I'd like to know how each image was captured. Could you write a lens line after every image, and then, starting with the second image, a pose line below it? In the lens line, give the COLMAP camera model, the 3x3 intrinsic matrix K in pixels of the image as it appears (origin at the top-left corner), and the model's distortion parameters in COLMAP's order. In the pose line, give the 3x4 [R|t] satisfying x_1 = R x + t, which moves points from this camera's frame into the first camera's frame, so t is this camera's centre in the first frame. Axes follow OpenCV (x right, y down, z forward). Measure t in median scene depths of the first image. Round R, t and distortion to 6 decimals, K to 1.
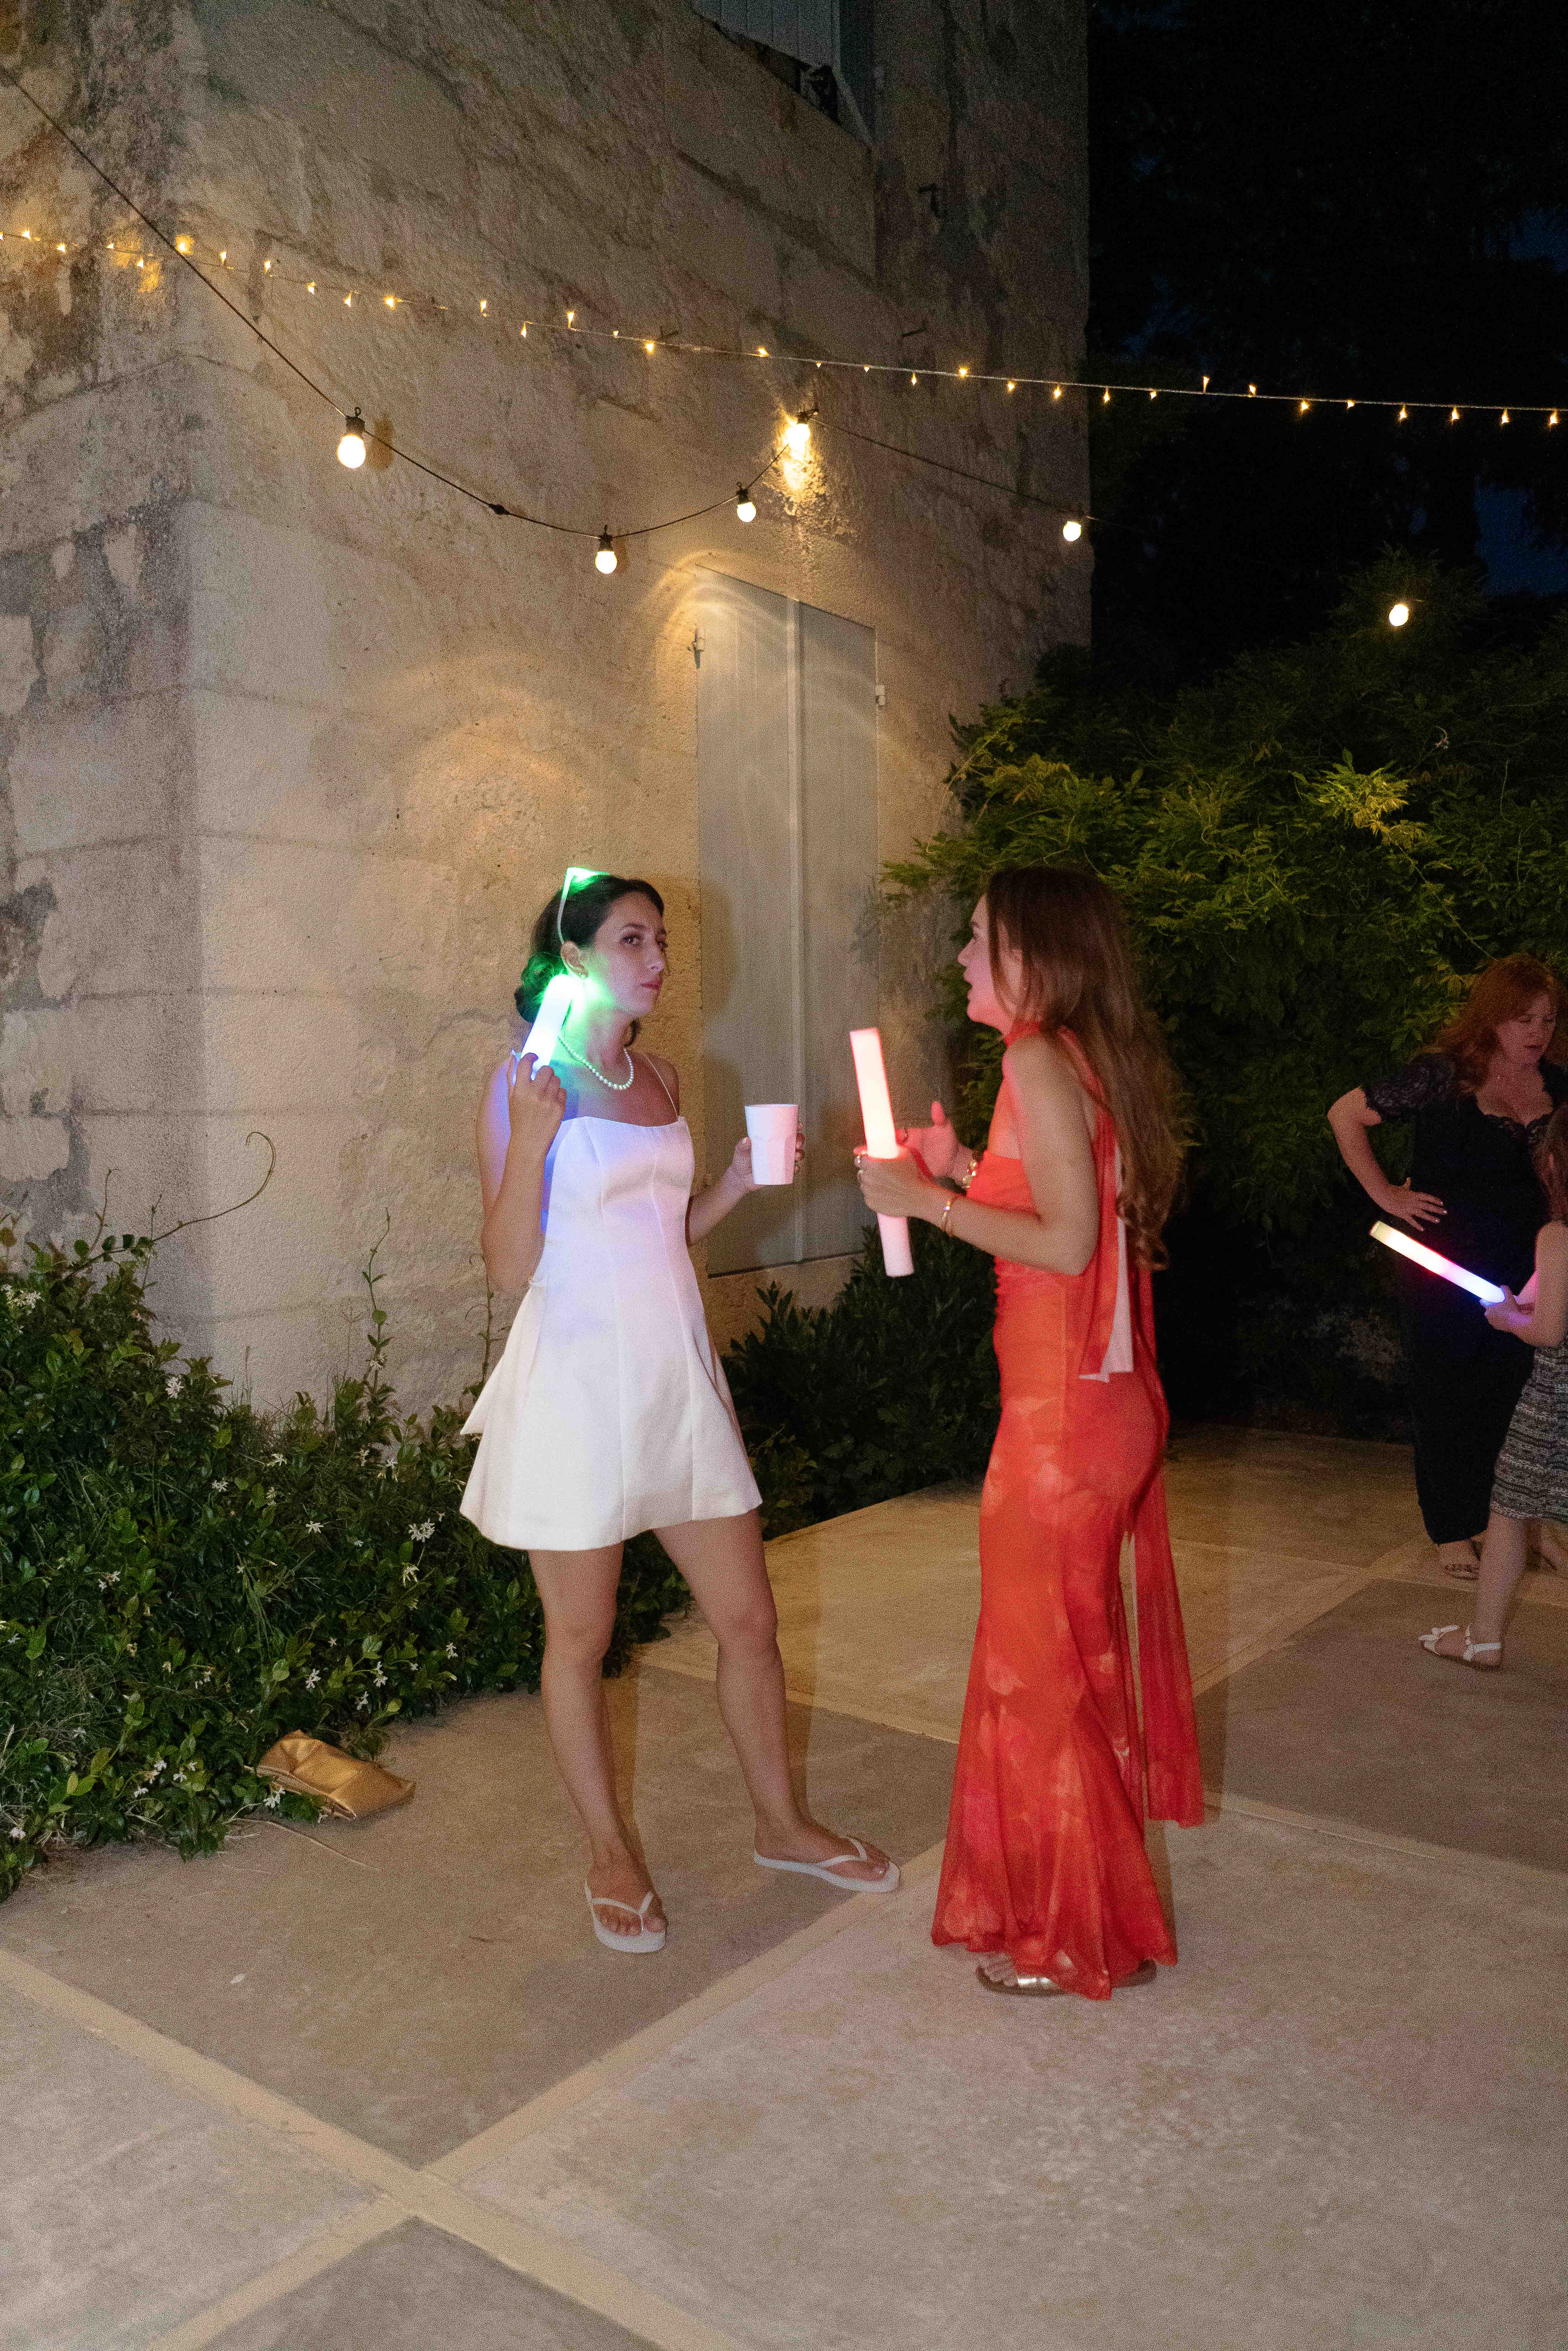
lens RADIAL K [[1876.3, 0, 778.0], [0, 1876.3, 1174.3], [0, 0, 1]] dist [0.000384, -0.017718]
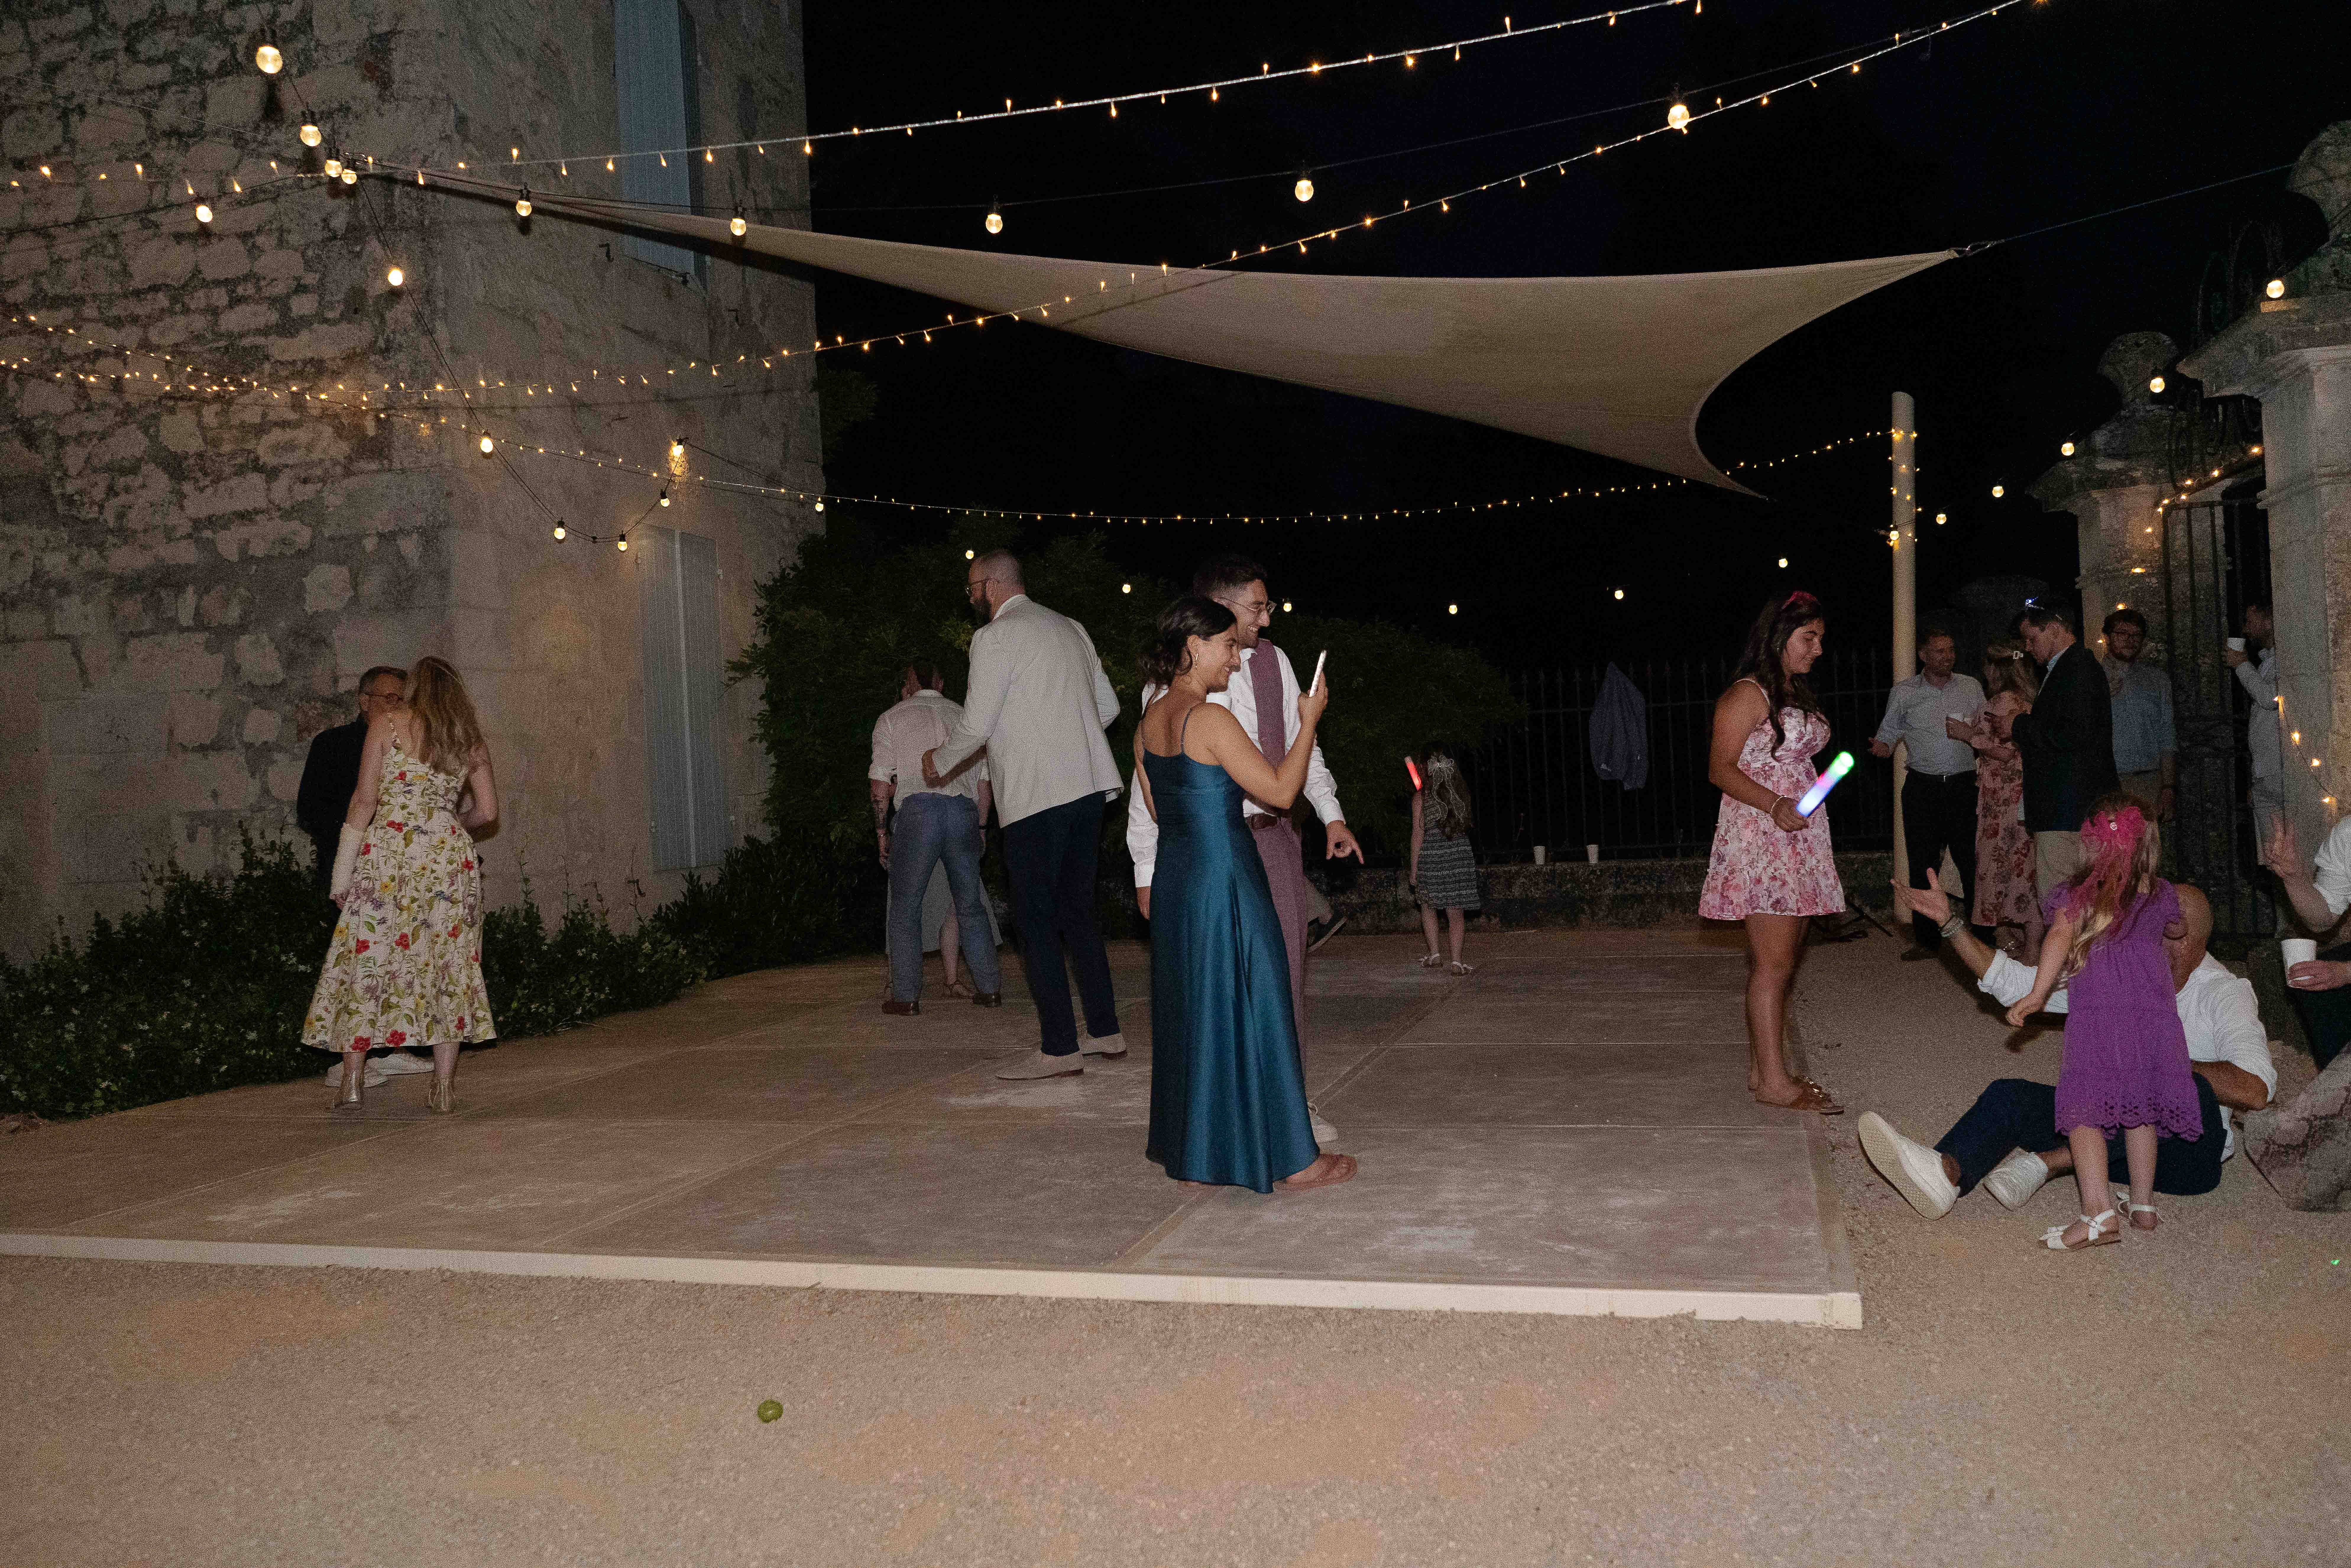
lens RADIAL K [[1876.3, 0, 1162.8], [0, 1876.3, 778.5], [0, 0, 1]] dist [0.000384, -0.017718]
pose [[0.939375, -0.032400, 0.341357, -0.262002], [0.053895, 0.997103, -0.053673, 0.116024], [-0.338629, 0.068817, 0.938400, -1.350632]]
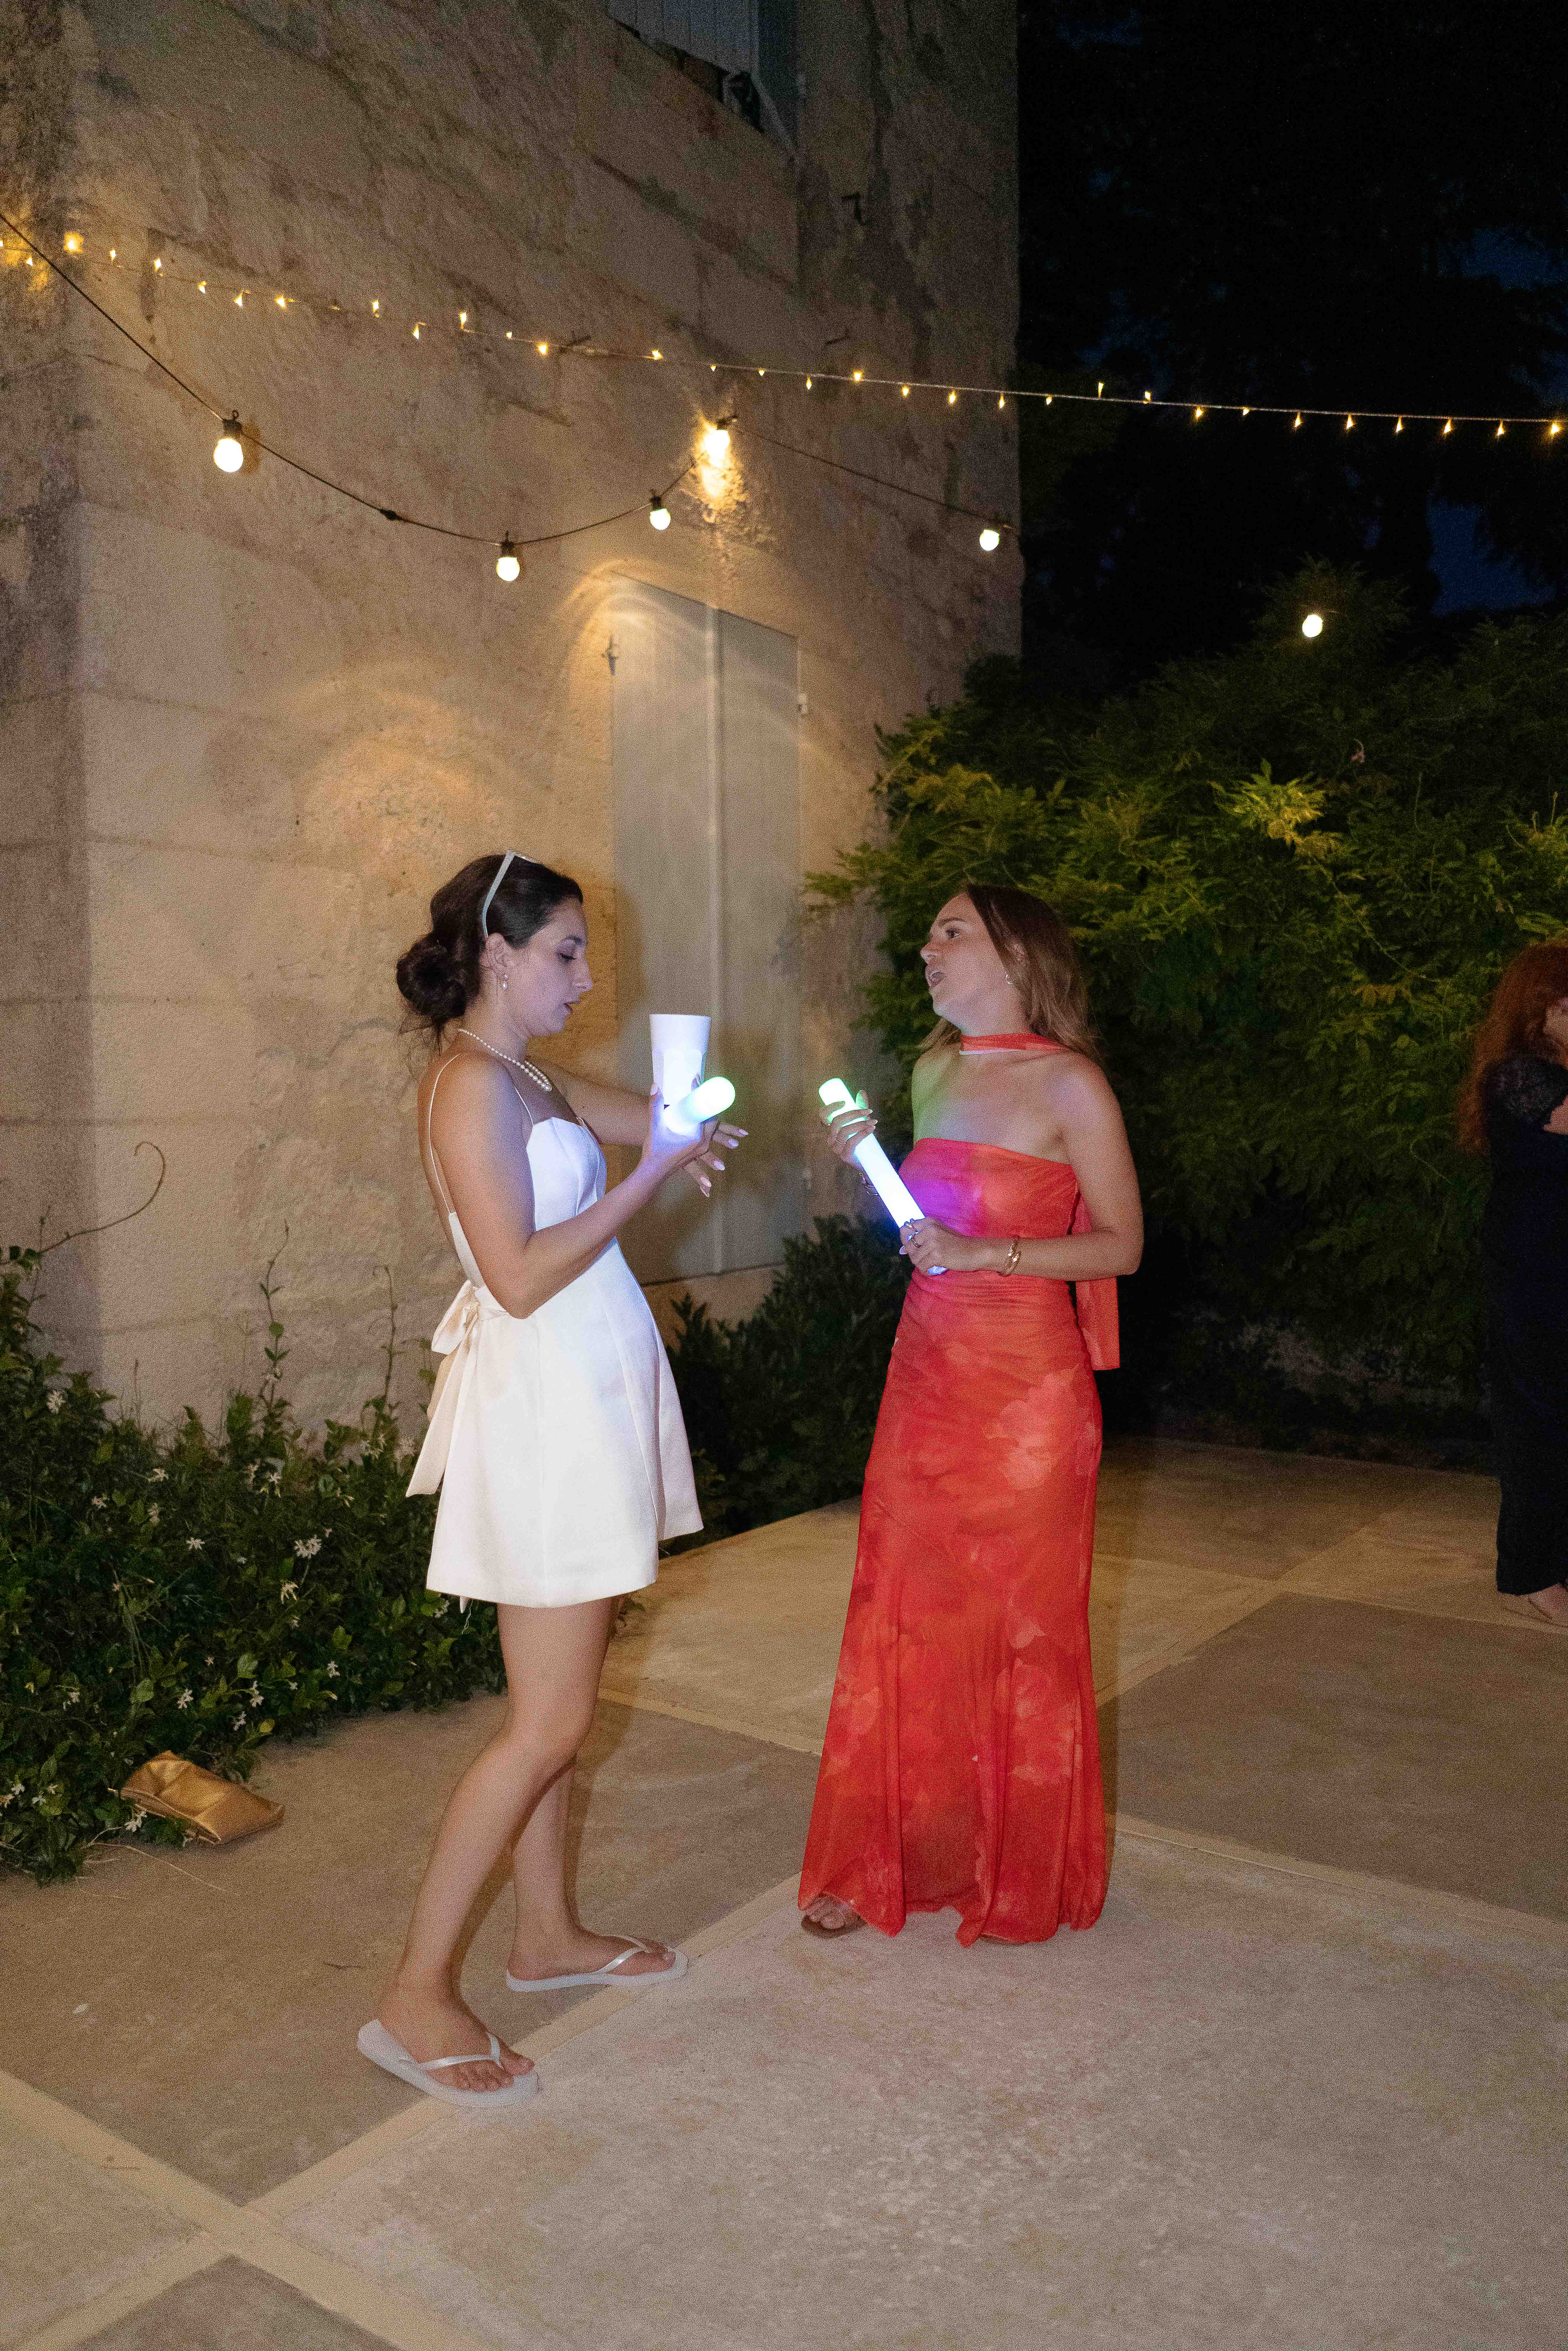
lens RADIAL K [[1876.3, 0, 775.4], [0, 1876.3, 1176.6], [0, 0, 1]] dist [0.000384, -0.017718]
pose [[0.999851, 0.000458, 0.017278, 0.032927], [-0.000376, 0.999989, -0.004728, 0.000173], [-0.017280, 0.004721, 0.999840, 0.009082]]
